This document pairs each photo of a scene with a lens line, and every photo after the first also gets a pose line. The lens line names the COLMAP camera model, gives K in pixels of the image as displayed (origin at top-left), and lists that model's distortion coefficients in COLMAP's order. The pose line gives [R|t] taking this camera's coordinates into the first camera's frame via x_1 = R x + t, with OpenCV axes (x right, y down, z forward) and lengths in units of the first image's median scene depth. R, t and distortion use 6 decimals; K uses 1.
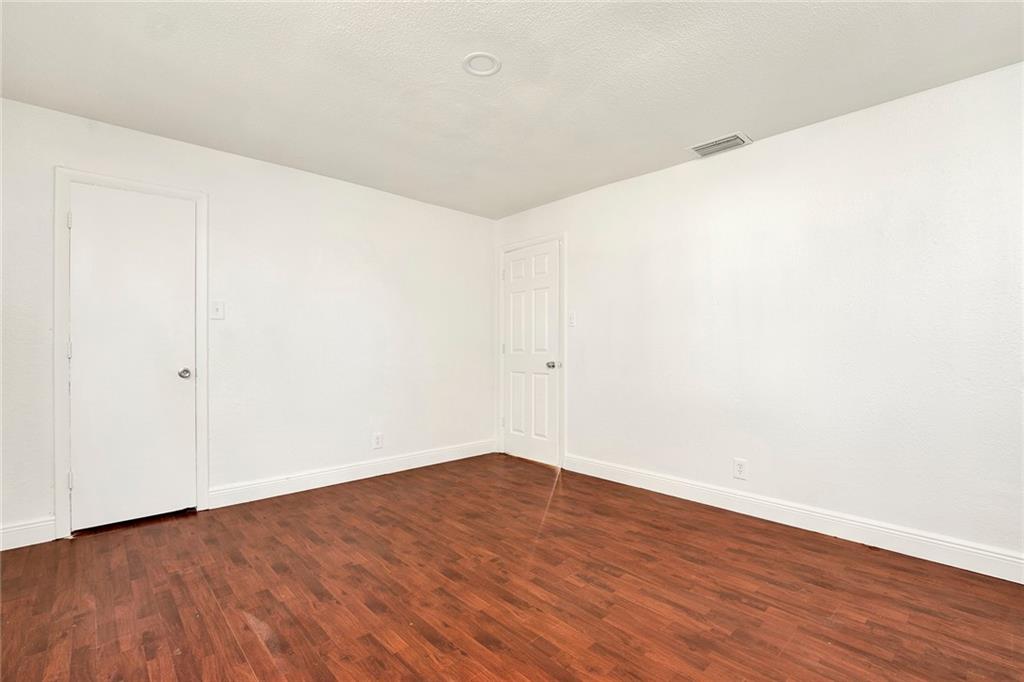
lens RADIAL K [[460.8, 0, 506.6], [0, 460.8, 343.5], [0, 0, 1]] dist [-0.018355, -0.000337]
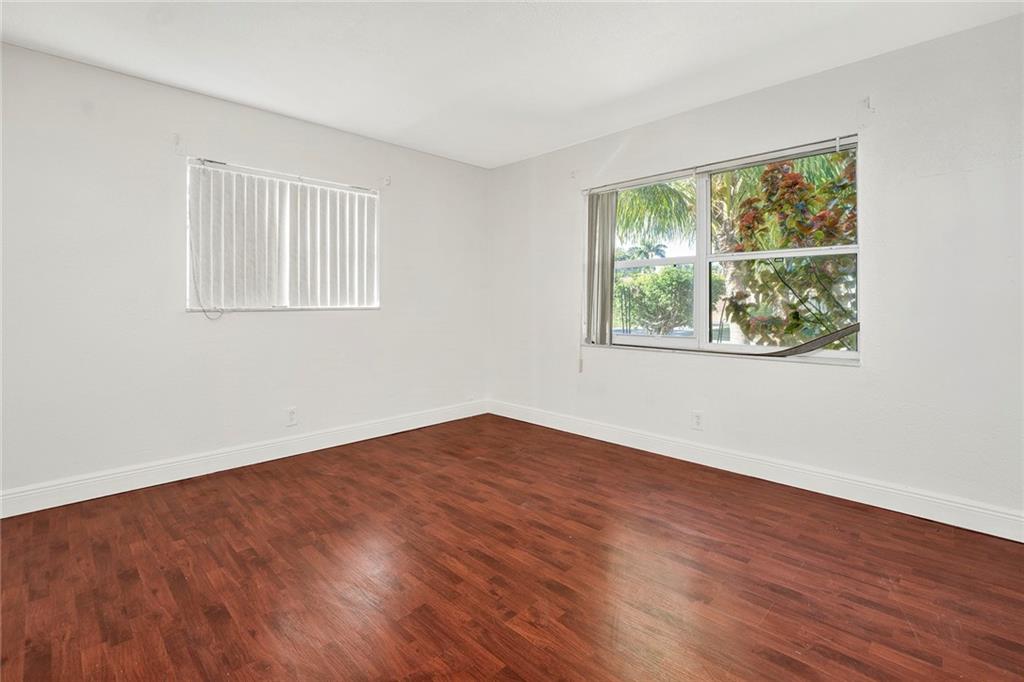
lens RADIAL K [[460.8, 0, 506.6], [0, 460.8, 343.5], [0, 0, 1]] dist [-0.018355, -0.000337]
pose [[-0.998771, 0.001871, -0.049525, 0.013005], [-0.002265, 0.996521, 0.083313, 0.012511], [0.049509, 0.083323, -0.995292, 1.910668]]
